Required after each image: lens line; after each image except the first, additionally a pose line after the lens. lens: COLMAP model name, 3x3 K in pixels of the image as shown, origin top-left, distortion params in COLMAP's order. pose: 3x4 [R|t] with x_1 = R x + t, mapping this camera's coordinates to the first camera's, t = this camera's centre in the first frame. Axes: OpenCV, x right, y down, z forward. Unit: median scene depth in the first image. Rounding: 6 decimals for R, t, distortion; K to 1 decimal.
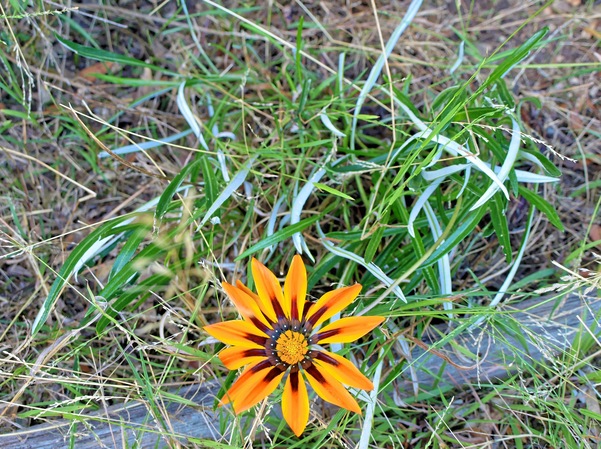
lens RADIAL K [[914.7, 0, 299.3], [0, 914.7, 225.3], [0, 0, 1]] dist [-0.066803, 0.000000]
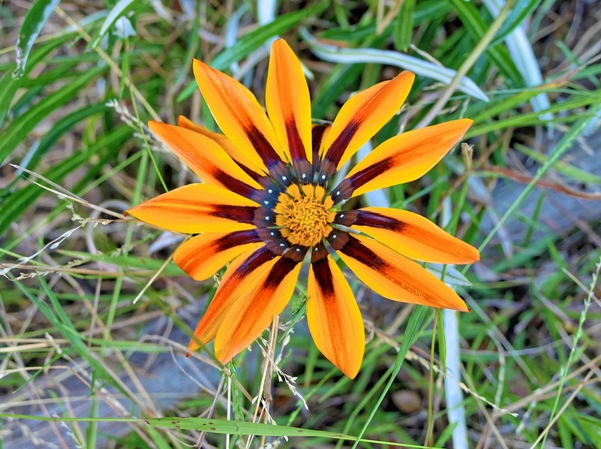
lens RADIAL K [[914.7, 0, 300.7], [0, 914.7, 224.1], [0, 0, 1]] dist [-0.066803, 0.000000]
pose [[0.978309, -0.207027, -0.007139, -0.007995], [0.206546, 0.972244, 0.109911, 0.080665], [-0.015814, -0.109002, 0.993916, 0.477982]]
